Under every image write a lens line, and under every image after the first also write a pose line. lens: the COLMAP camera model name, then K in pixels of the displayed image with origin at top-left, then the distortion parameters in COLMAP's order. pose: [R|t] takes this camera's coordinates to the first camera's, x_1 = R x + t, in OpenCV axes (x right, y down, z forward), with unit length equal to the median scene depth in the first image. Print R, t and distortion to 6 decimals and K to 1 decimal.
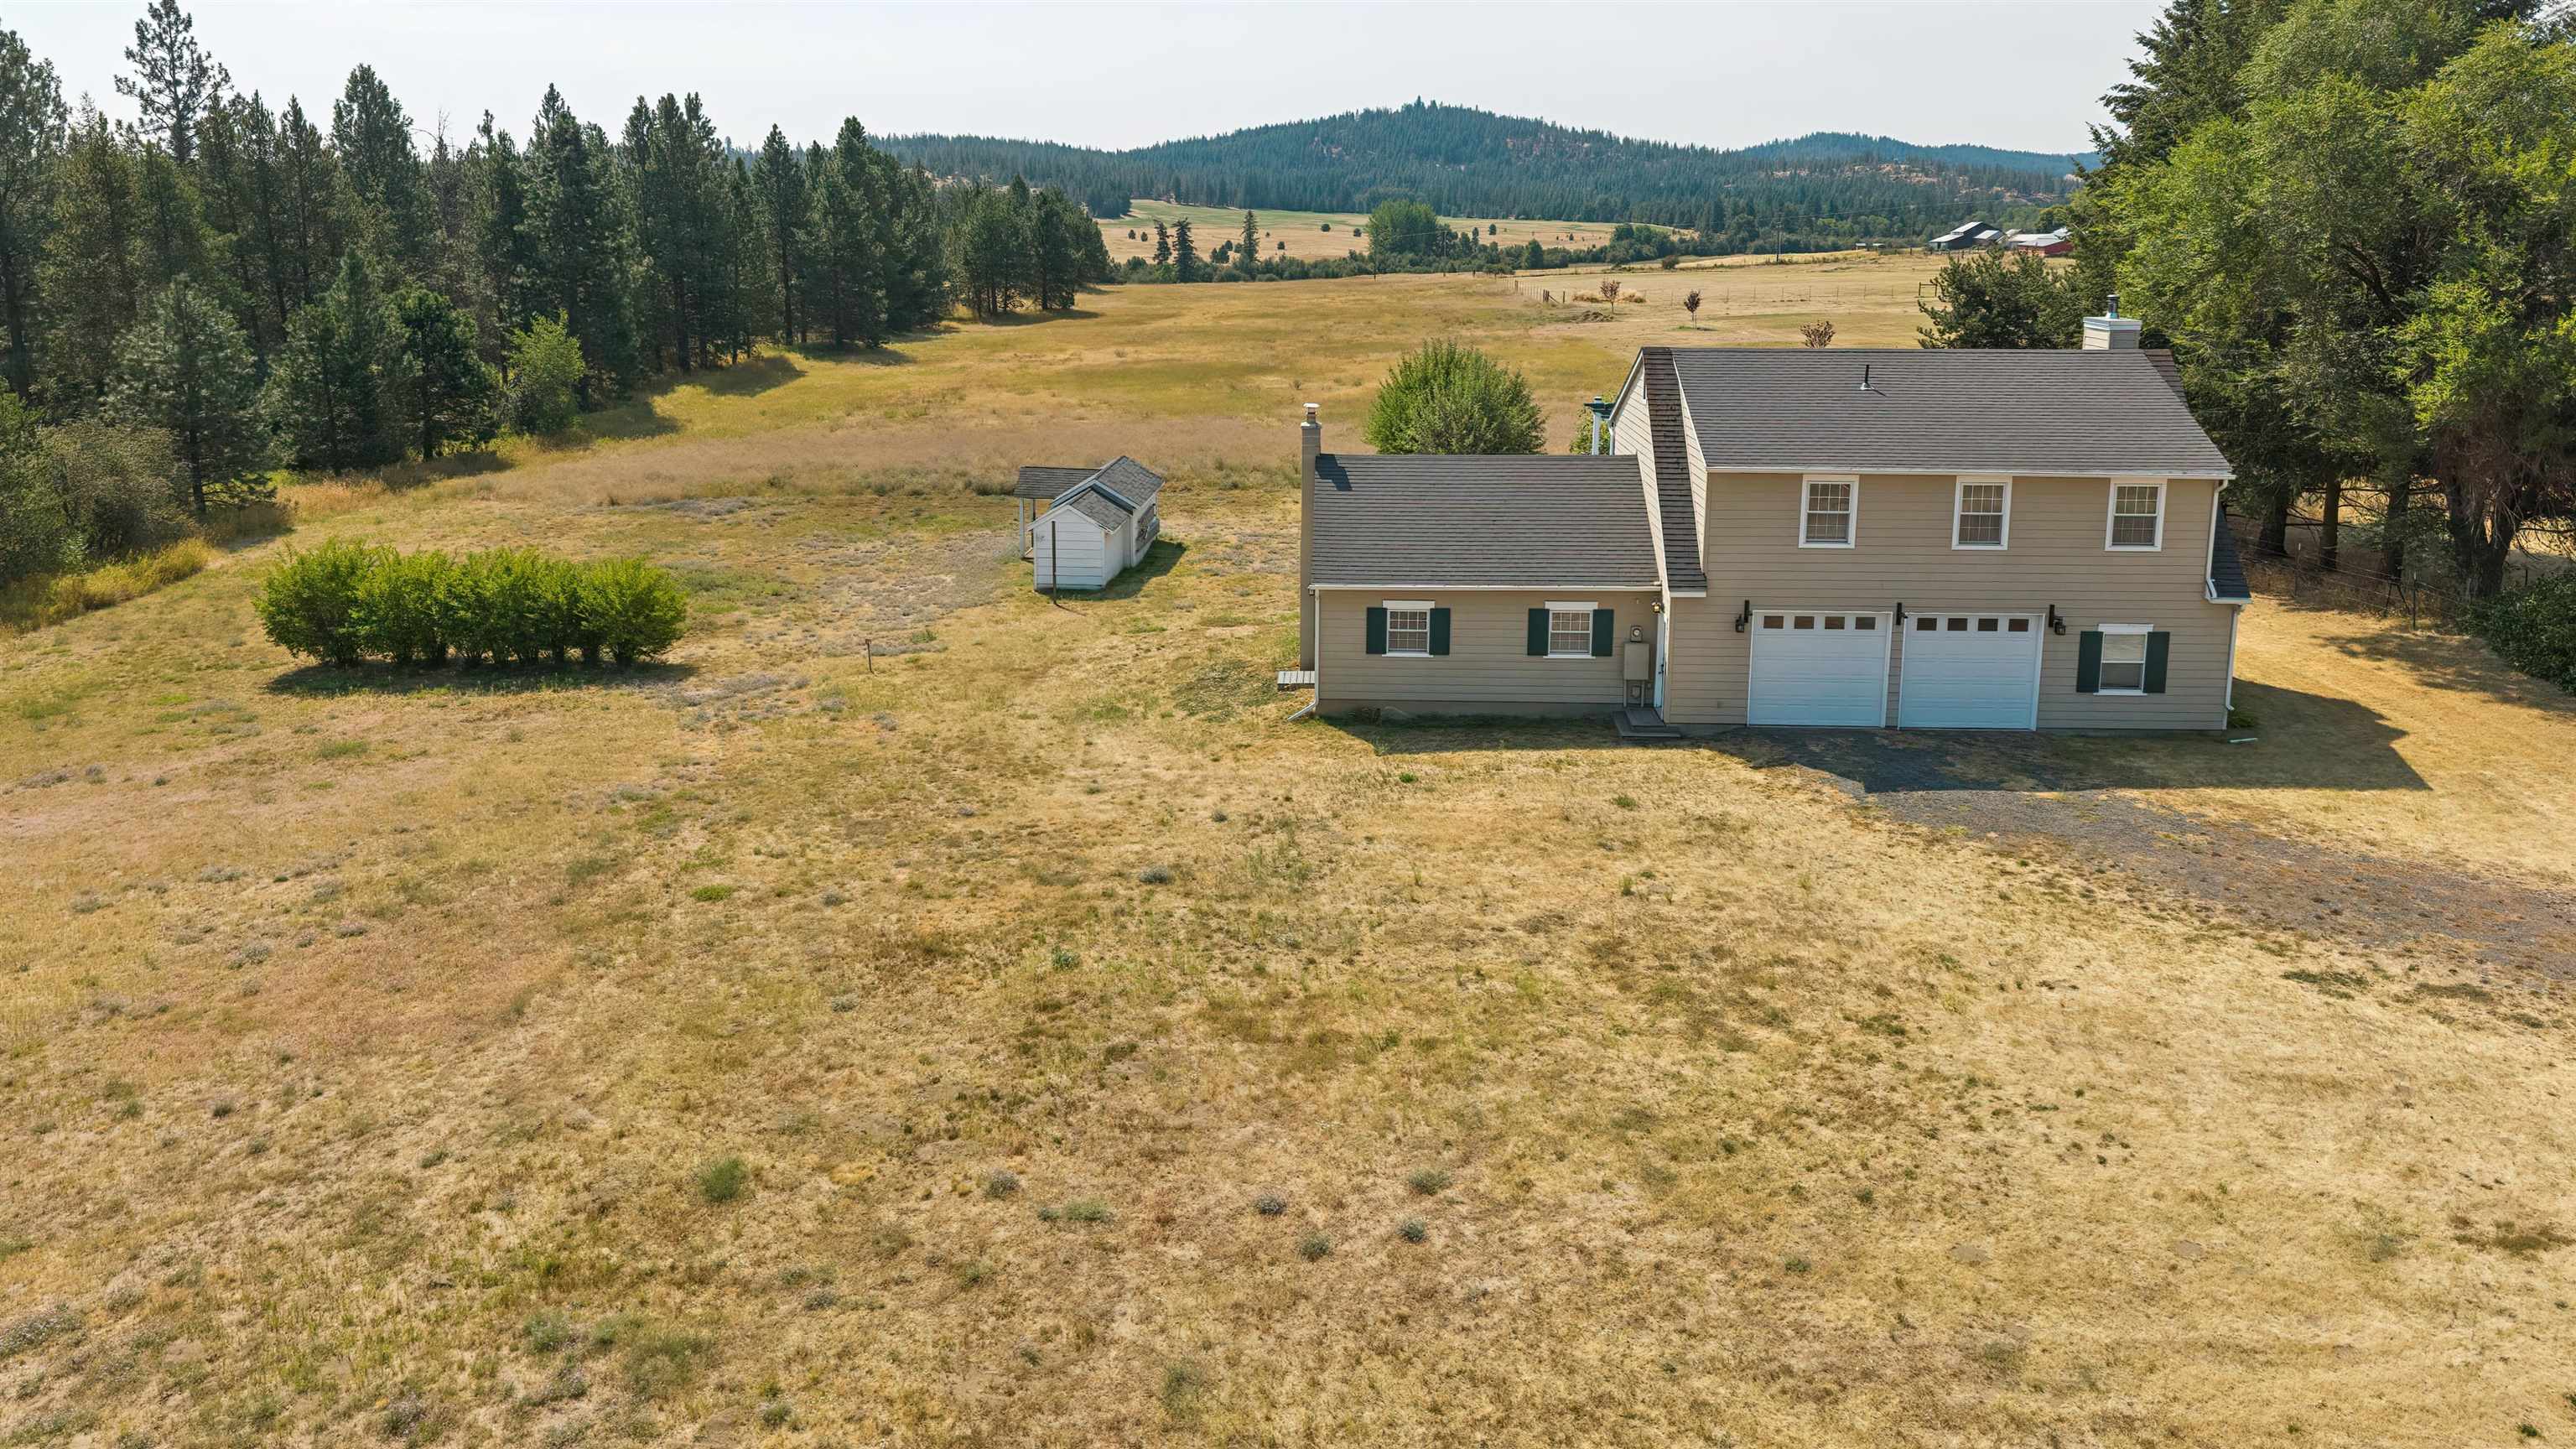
lens RADIAL K [[1831.3, 0, 1288.0], [0, 1831.3, 724.5], [0, 0, 1]] dist [0.066424, -0.068383]
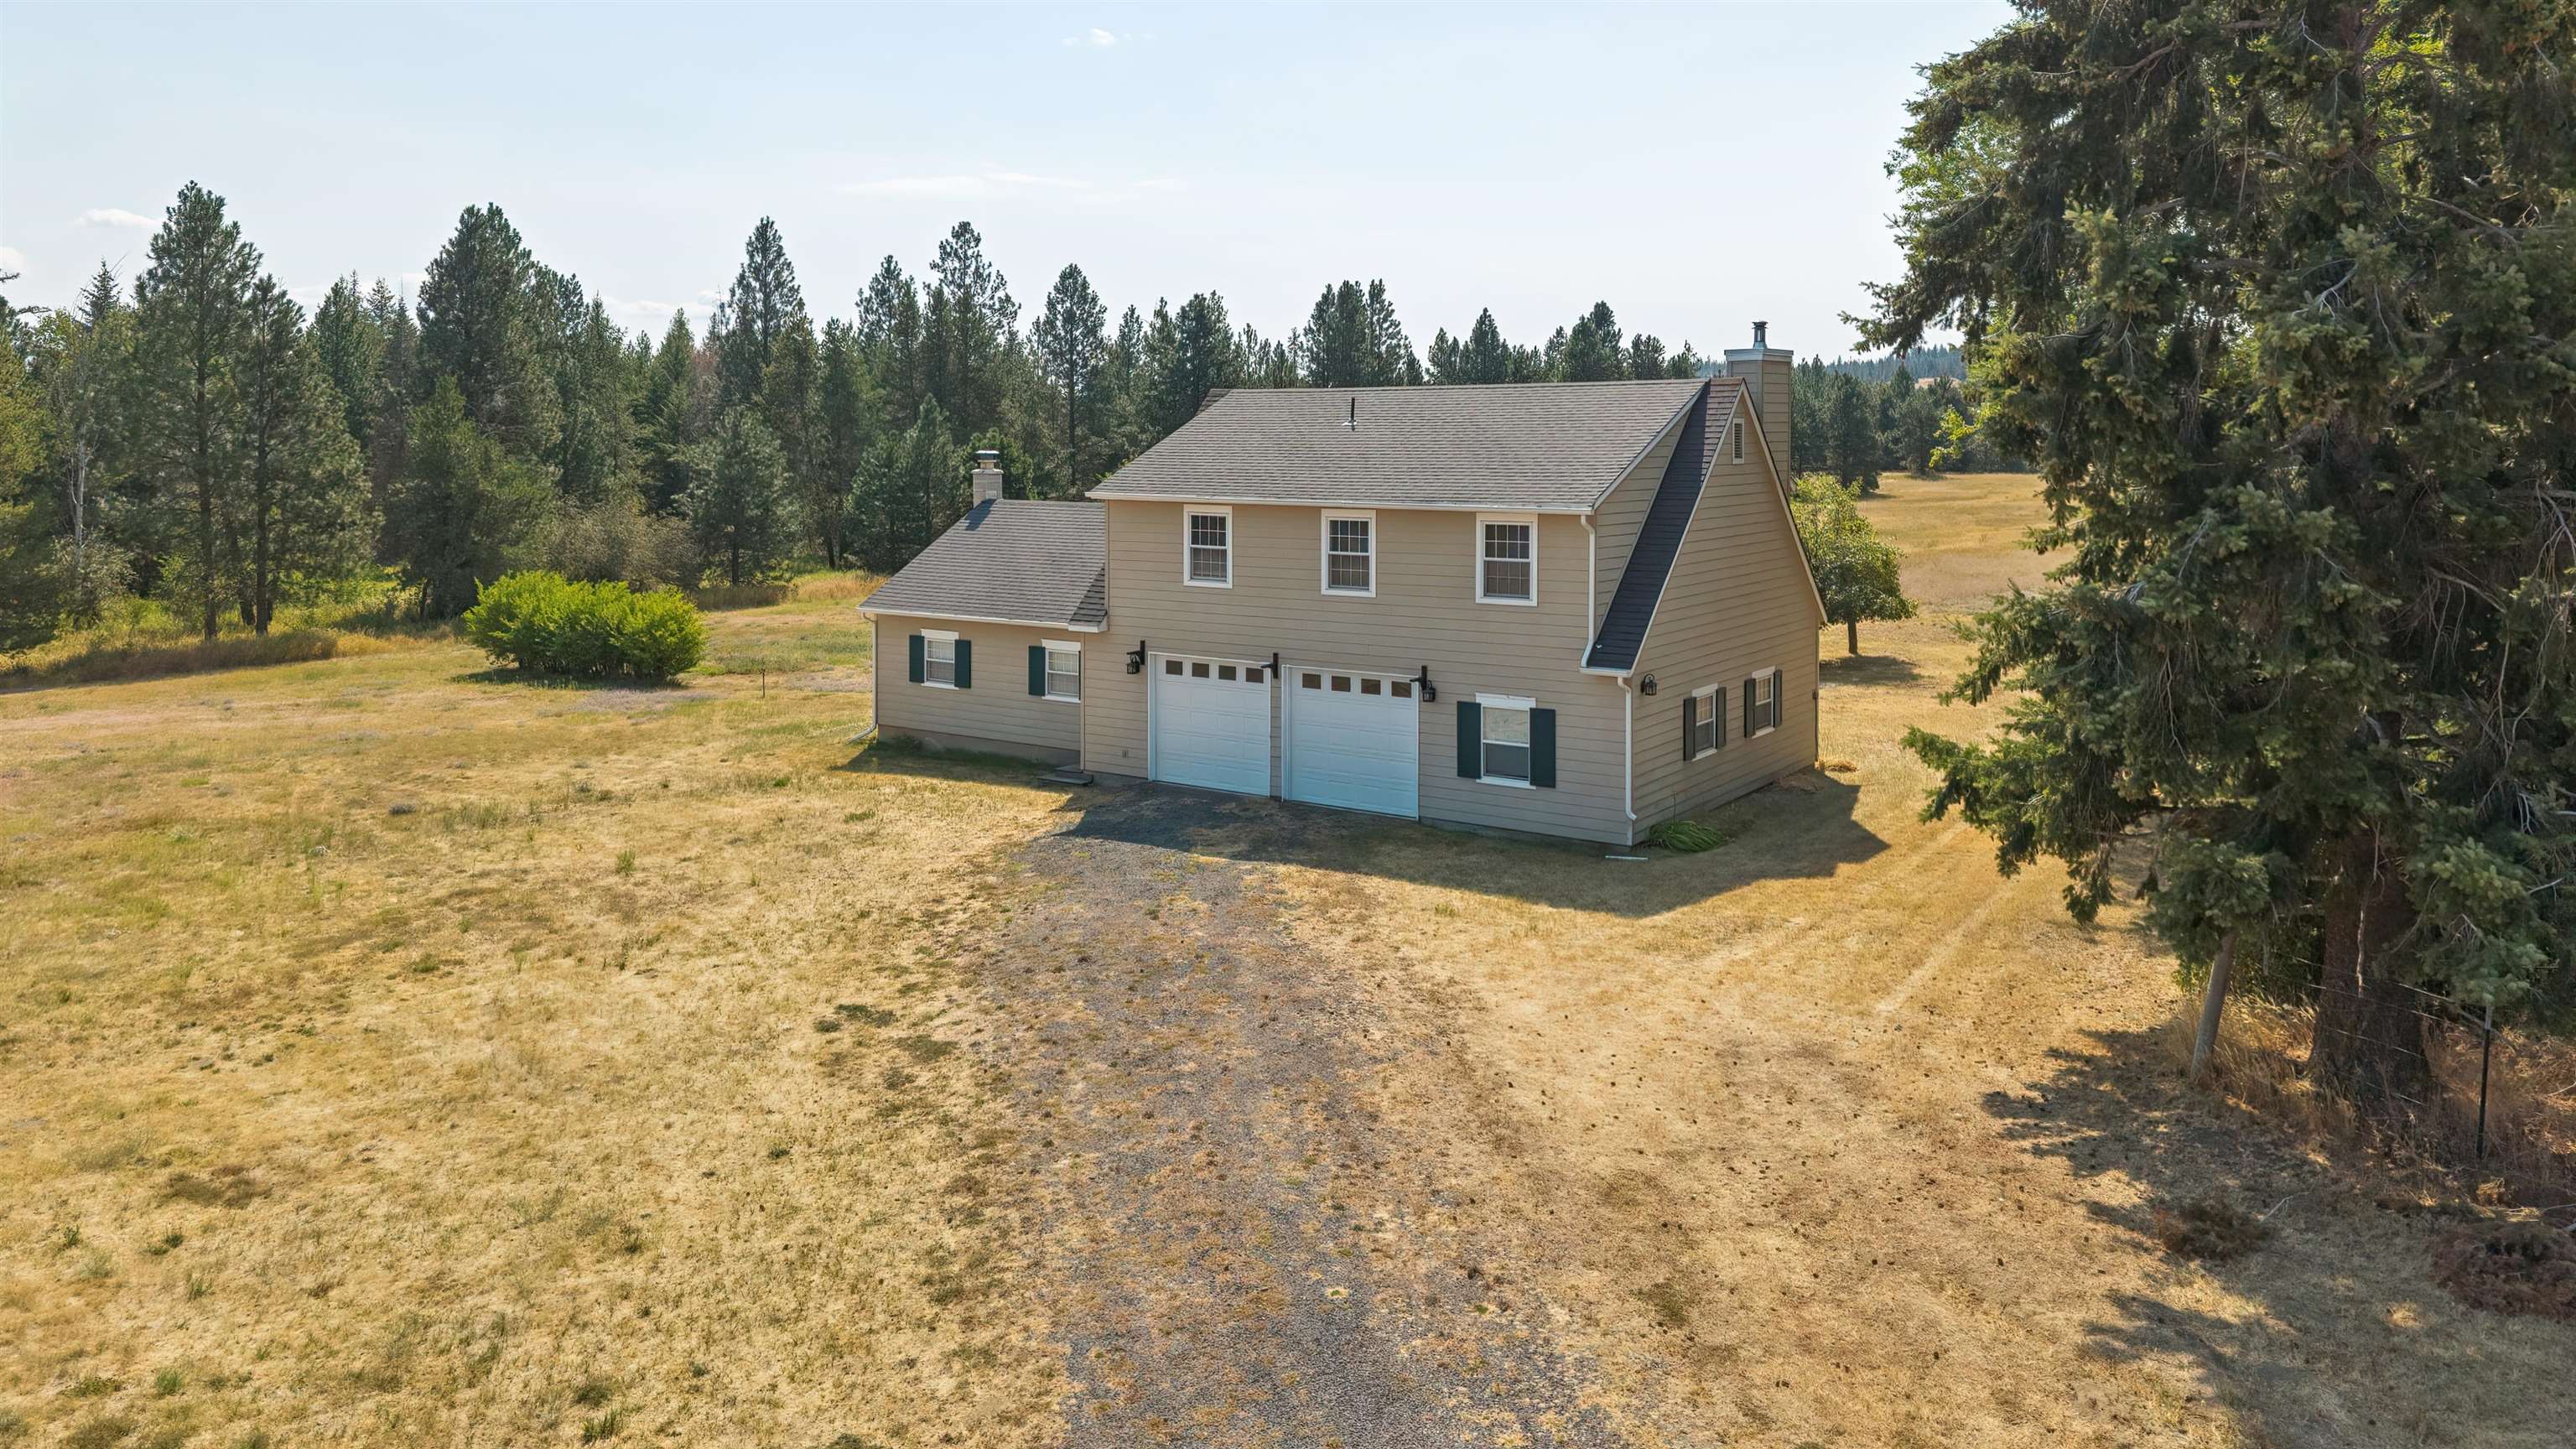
lens RADIAL K [[1837.6, 0, 1295.9], [0, 1837.6, 668.2], [0, 0, 1]] dist [0.057671, -0.038891]
pose [[0.839354, 0.064712, -0.539720, 0.256866], [-0.141863, 0.984558, -0.102572, 0.009138], [0.524748, 0.162660, 0.835572, 0.090397]]
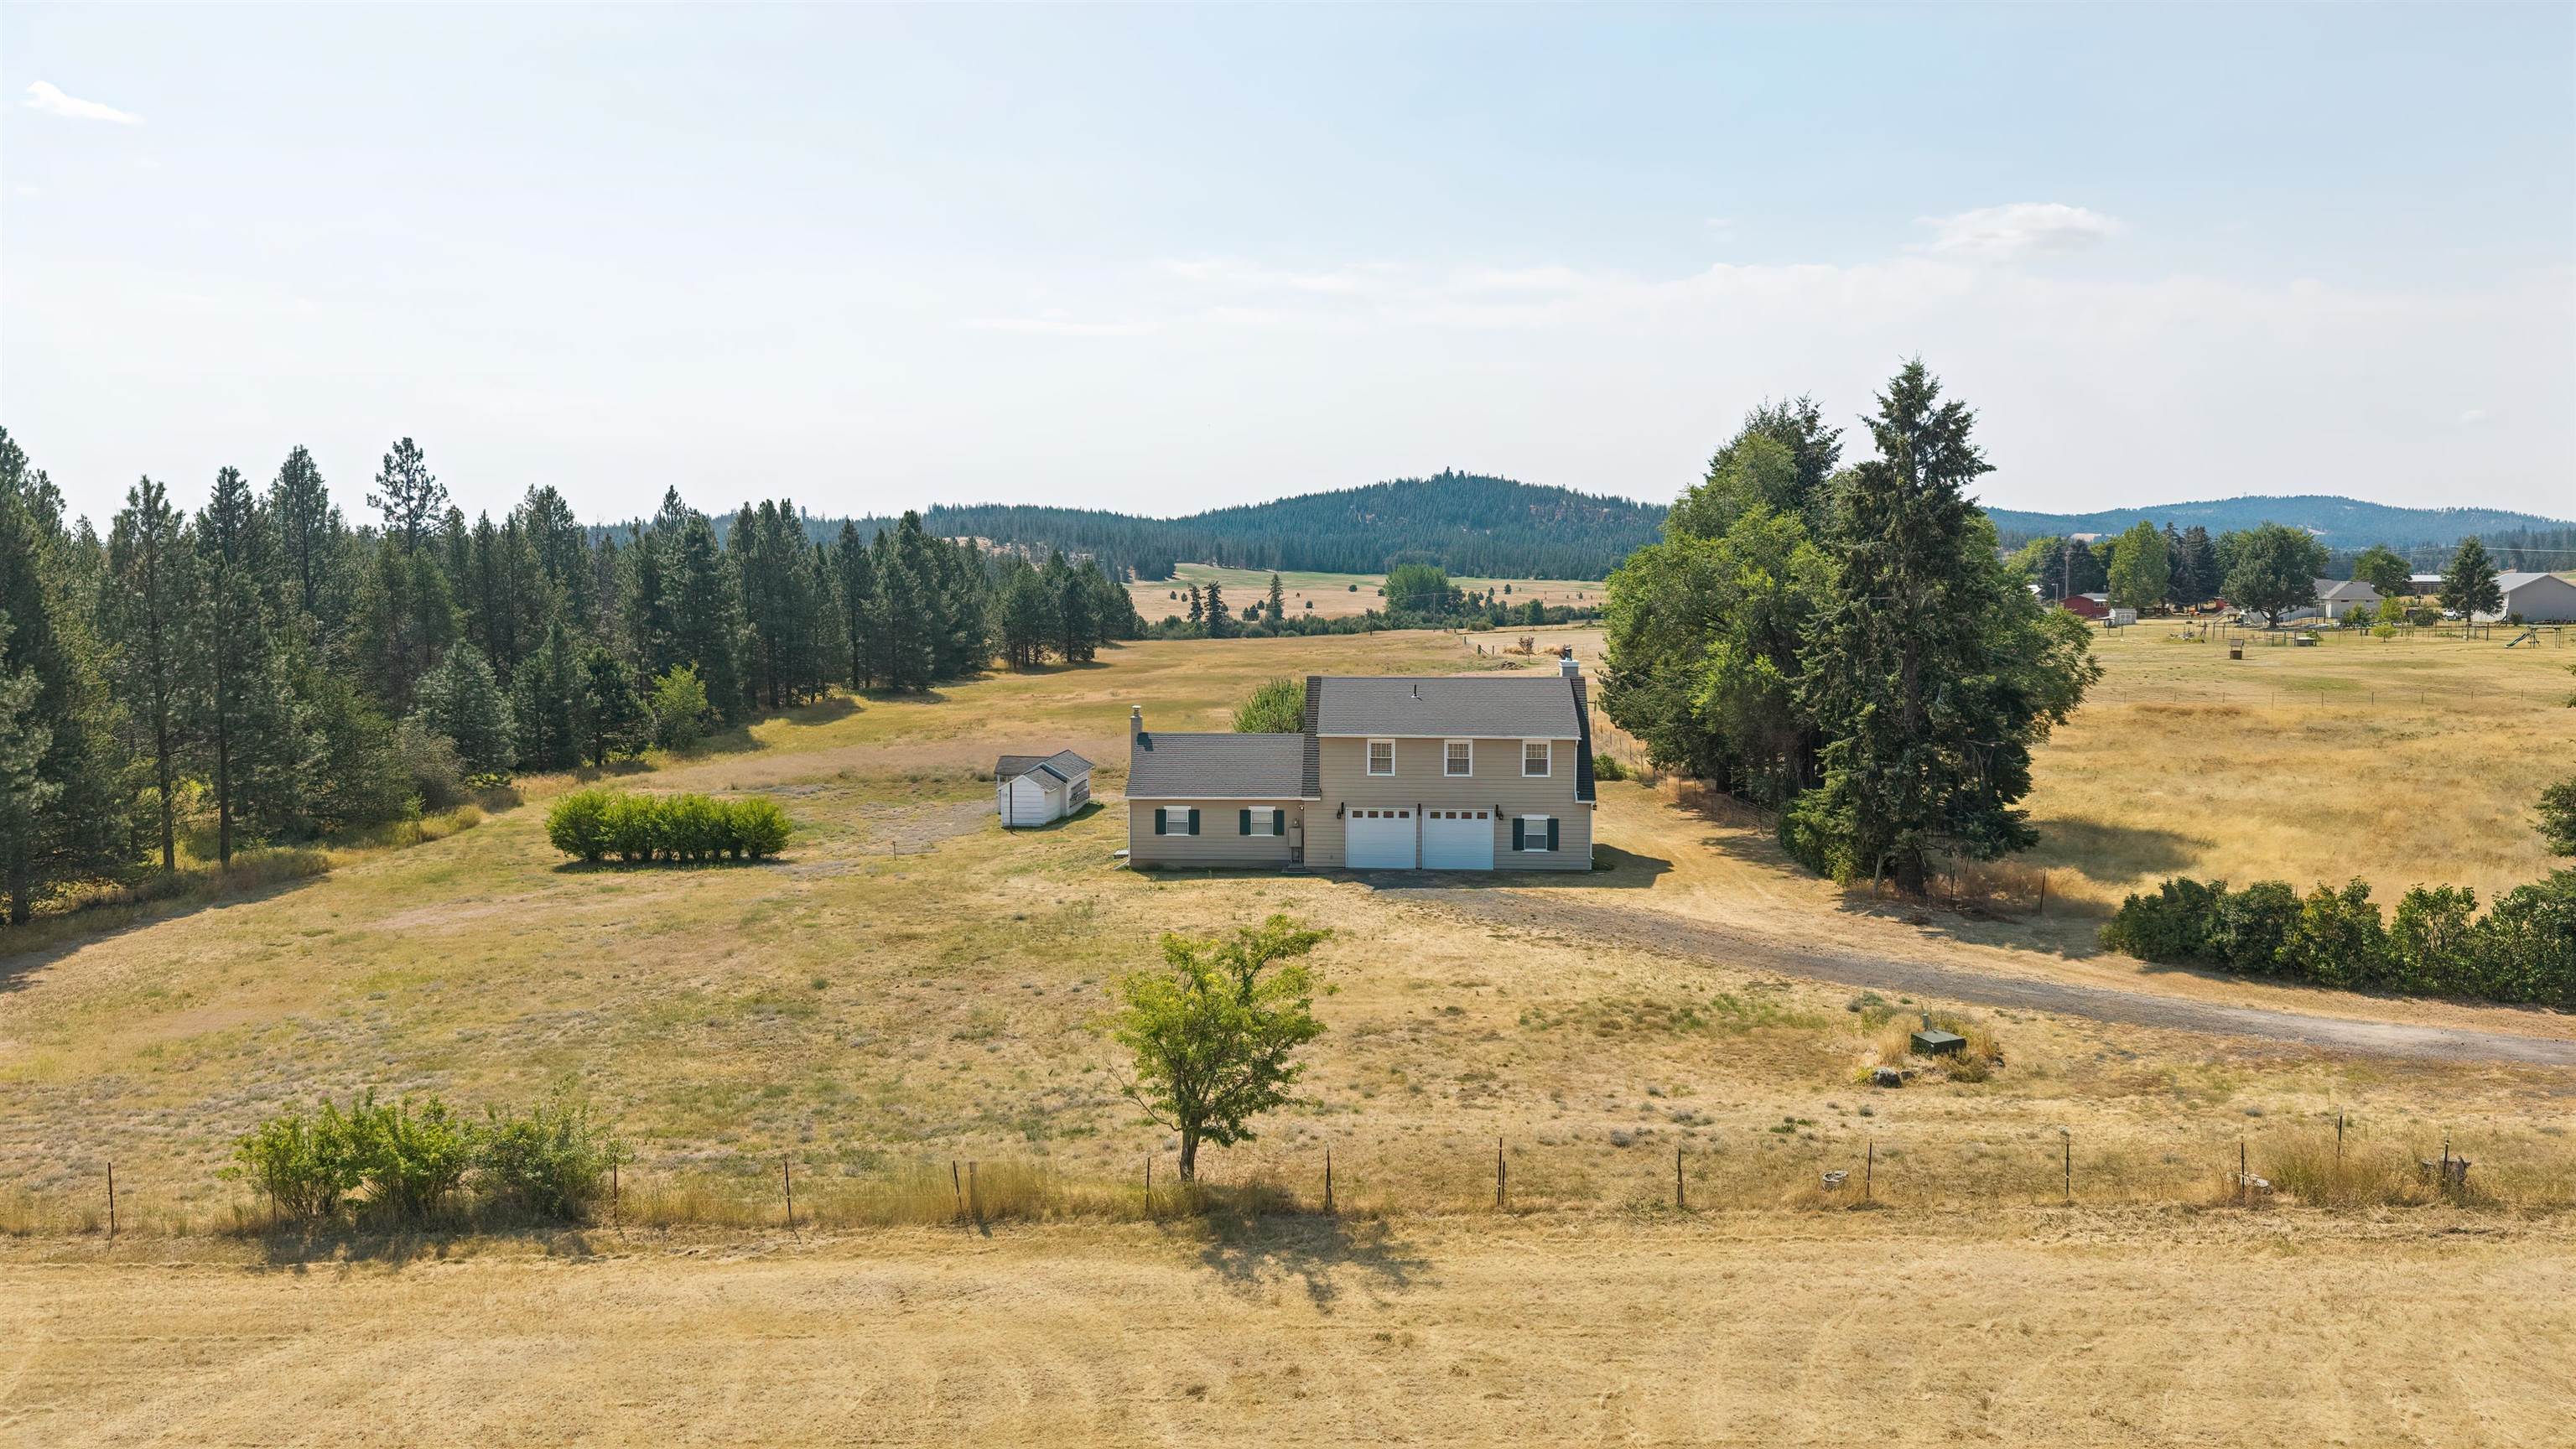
lens RADIAL K [[1779.3, 0, 1291.2], [0, 1779.3, 901.8], [0, 0, 1]] dist [0.065135, -0.055427]
pose [[0.999750, -0.000176, -0.022339, 0.075826], [-0.001807, 0.996057, -0.088694, 0.064984], [0.022267, 0.088712, 0.995808, -0.274982]]
